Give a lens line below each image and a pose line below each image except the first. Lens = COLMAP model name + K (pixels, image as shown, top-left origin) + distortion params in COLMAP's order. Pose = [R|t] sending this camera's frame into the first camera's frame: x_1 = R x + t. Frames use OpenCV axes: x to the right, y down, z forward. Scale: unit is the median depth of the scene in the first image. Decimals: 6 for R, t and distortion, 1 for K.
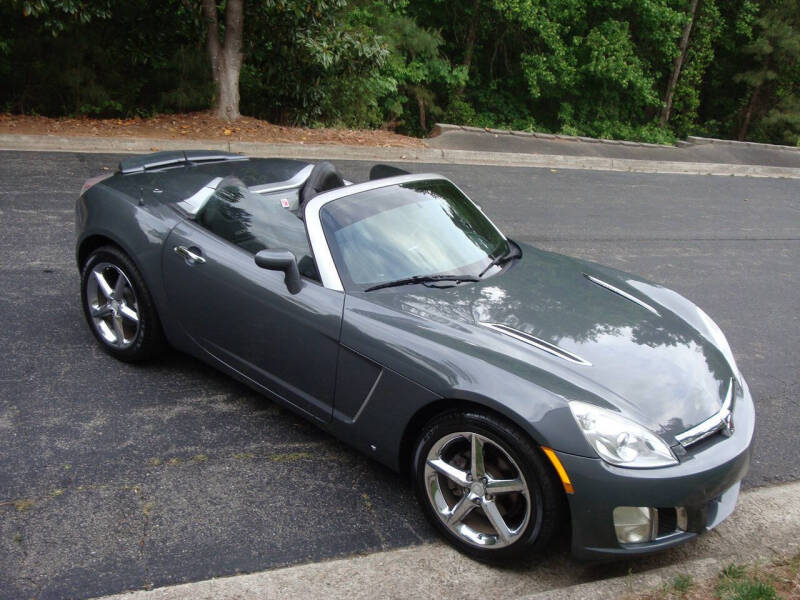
lens RADIAL K [[791.8, 0, 402.7], [0, 791.8, 302.6], [0, 0, 1]] dist [-0.117057, 0.173065]
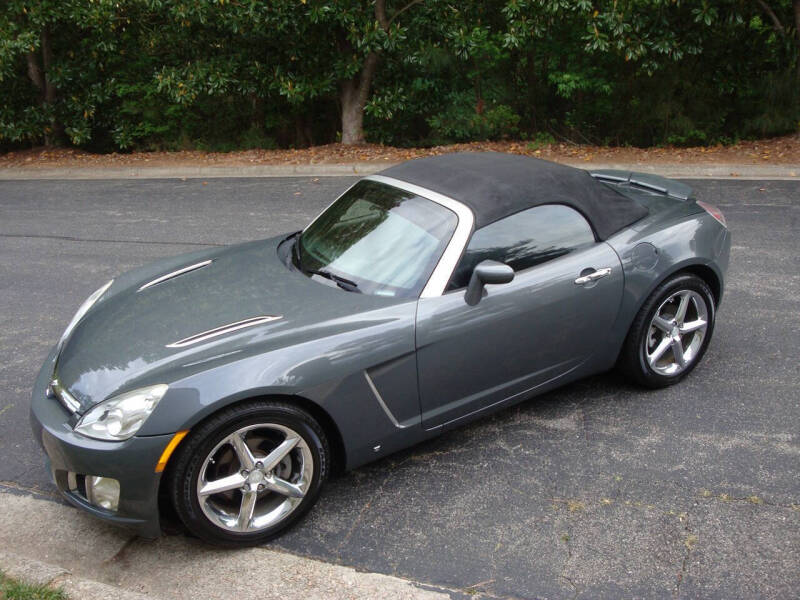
lens RADIAL K [[716.4, 0, 400.2], [0, 716.4, 305.1], [0, 0, 1]] dist [-0.154120, 0.134138]
pose [[0.735734, 0.084973, -0.671919, -0.011189], [-0.094323, 0.995285, 0.022586, -0.003288], [0.670671, 0.046760, 0.740280, 0.030689]]
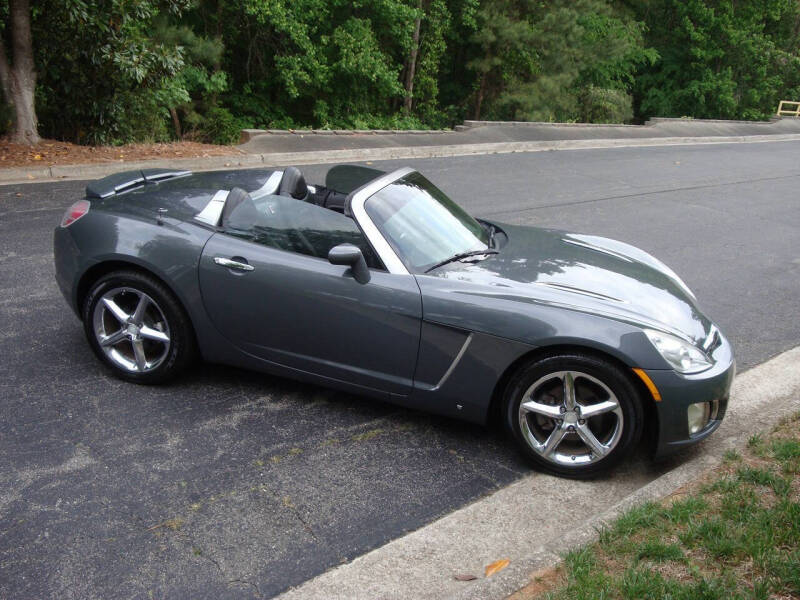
lens RADIAL K [[794.1, 0, 392.5], [0, 794.1, 300.6], [0, 0, 1]] dist [-0.115767, 0.173364]
pose [[0.939894, -0.148659, 0.307408, -0.131323], [0.150021, 0.988494, 0.019335, -0.001039], [-0.306746, 0.027945, 0.951381, -0.017312]]
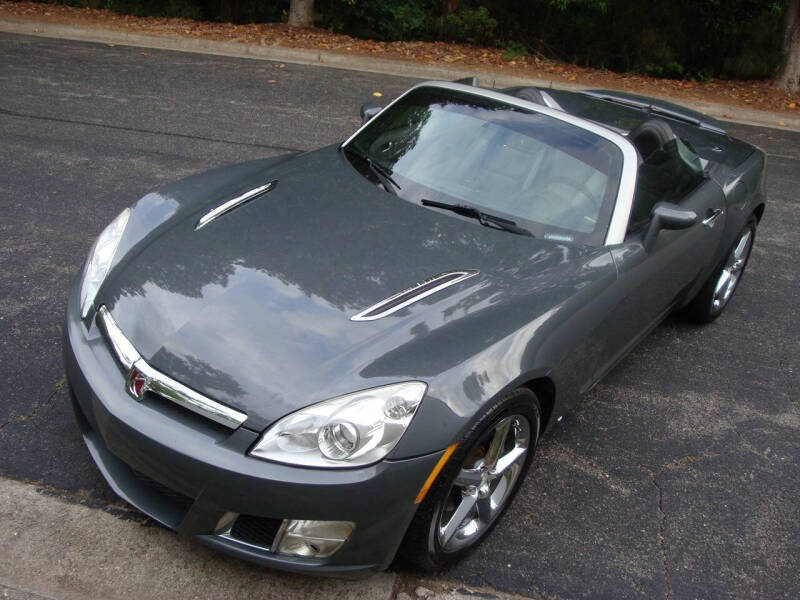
lens RADIAL K [[716.9, 0, 398.6], [0, 716.9, 298.5], [0, 0, 1]] dist [-0.154412, 0.134915]
pose [[0.852654, 0.221347, -0.473273, -0.176044], [-0.179527, 0.974794, 0.132468, -0.006583], [0.490665, -0.027984, 0.870899, -0.001816]]
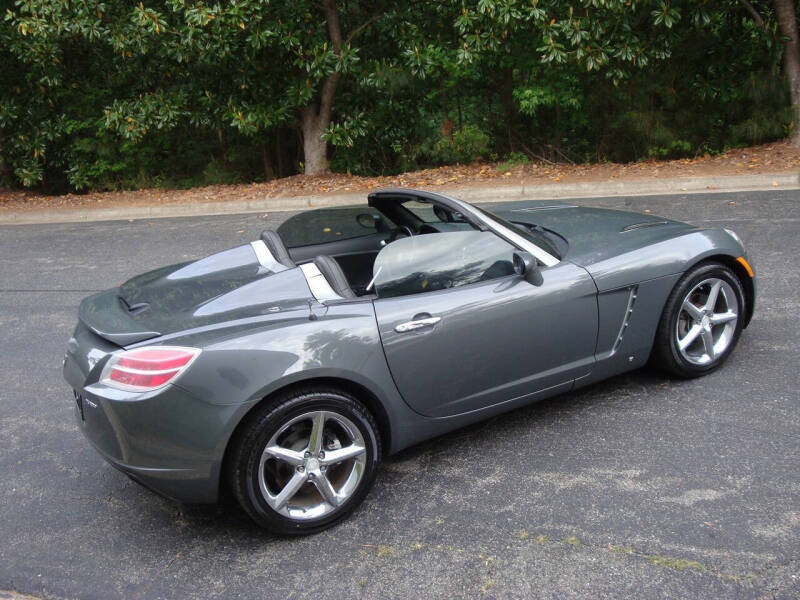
lens RADIAL K [[791.7, 0, 406.2], [0, 791.7, 307.8], [0, 0, 1]] dist [-0.116332, 0.167421]
pose [[0.717530, 0.022406, -0.696167, 0.064297], [-0.053180, 0.998327, -0.022681, -0.009722], [0.694495, 0.053296, 0.717521, 0.070698]]
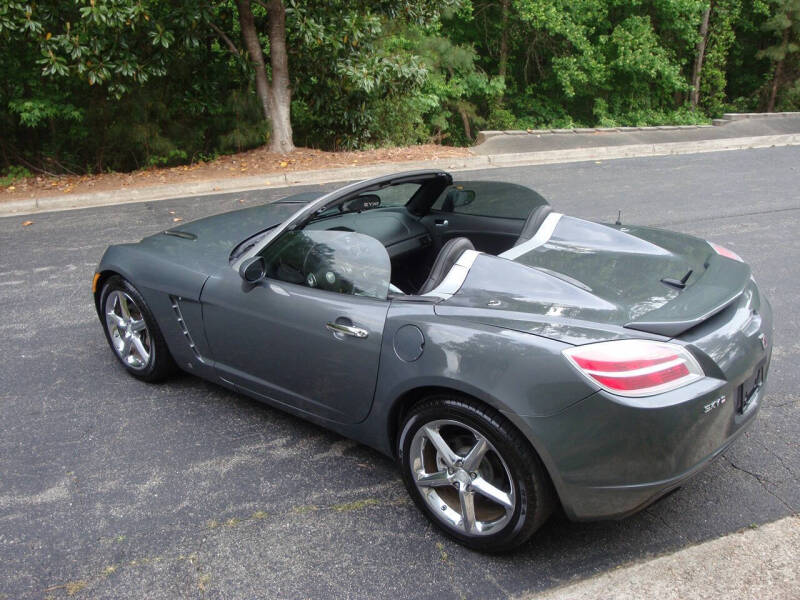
lens RADIAL K [[716.9, 0, 398.6], [0, 716.9, 298.5], [0, 0, 1]] dist [-0.154412, 0.134915]
pose [[0.989149, -0.109543, -0.097901, 0.004531], [0.108963, 0.993982, -0.011272, -0.009094], [0.098547, 0.000482, 0.995132, 0.056708]]
